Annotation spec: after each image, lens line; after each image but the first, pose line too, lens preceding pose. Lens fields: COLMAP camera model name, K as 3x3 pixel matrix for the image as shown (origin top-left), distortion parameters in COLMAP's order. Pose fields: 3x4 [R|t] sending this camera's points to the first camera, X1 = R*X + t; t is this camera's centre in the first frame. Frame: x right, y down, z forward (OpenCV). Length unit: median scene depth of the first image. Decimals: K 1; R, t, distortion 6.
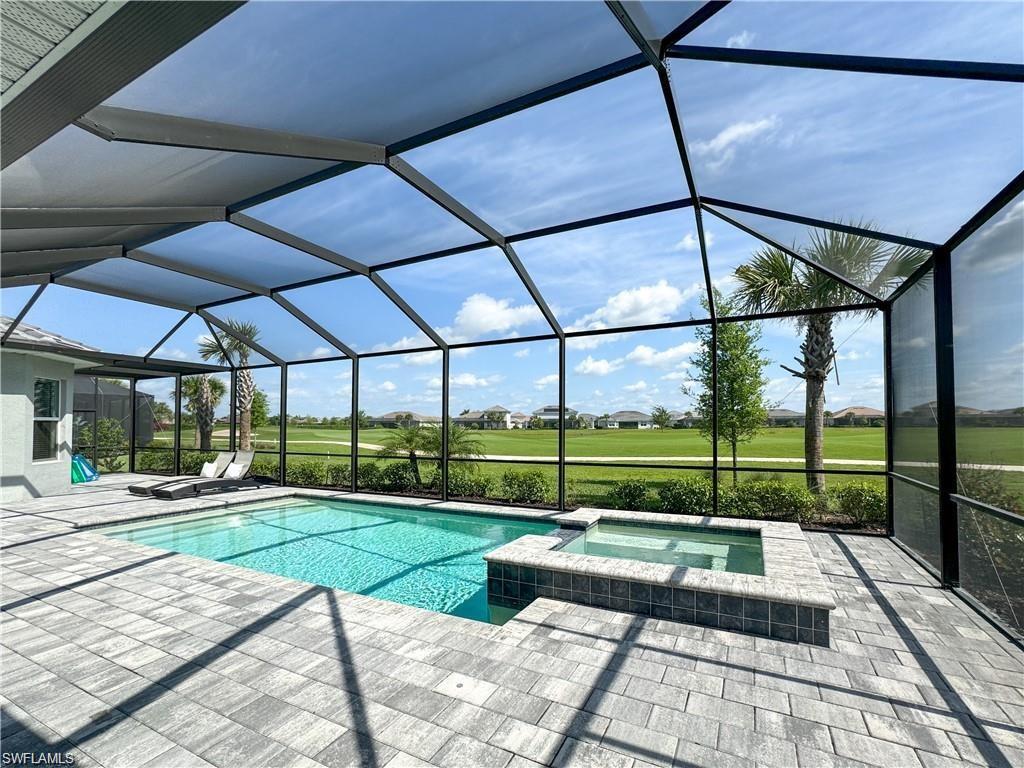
lens RADIAL K [[444.5, 0, 511.5], [0, 444.5, 399.3], [0, 0, 1]] dist [-0.039771, 0.020723]
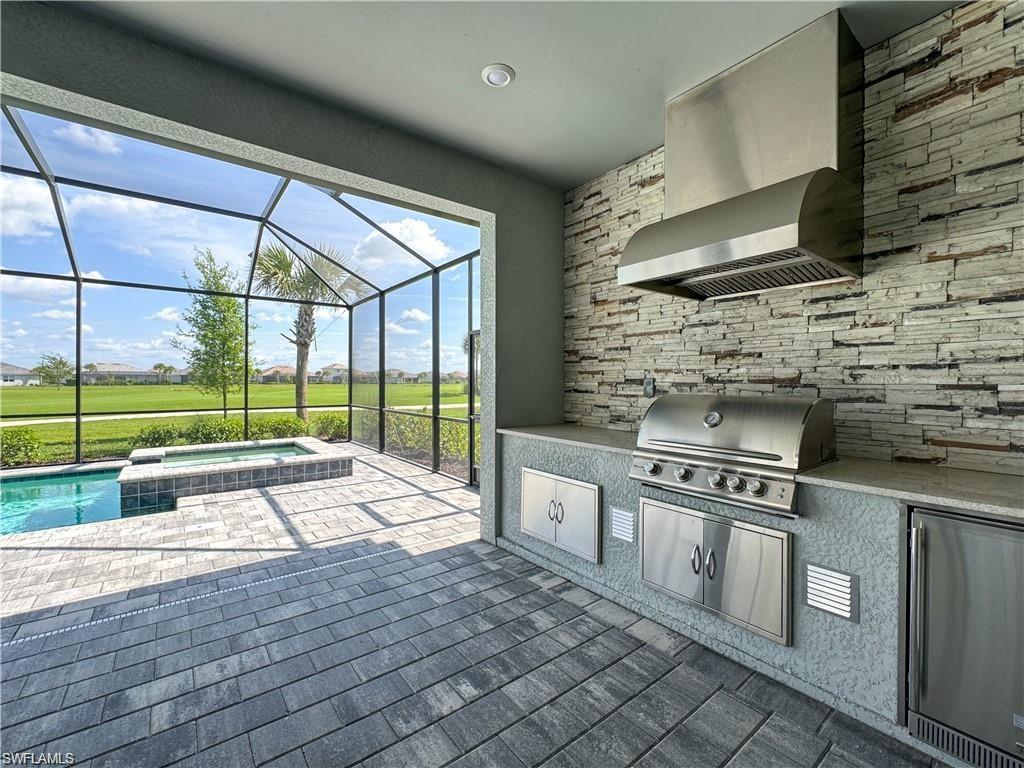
lens RADIAL K [[425.9, 0, 517.3], [0, 425.9, 387.5], [0, 0, 1]] dist [-0.000715, 0.000124]
pose [[0.394035, -0.013199, 0.919001, -0.711668], [-0.054031, 0.997835, 0.037498, -0.001154], [-0.917506, -0.064430, 0.392468, -0.450932]]
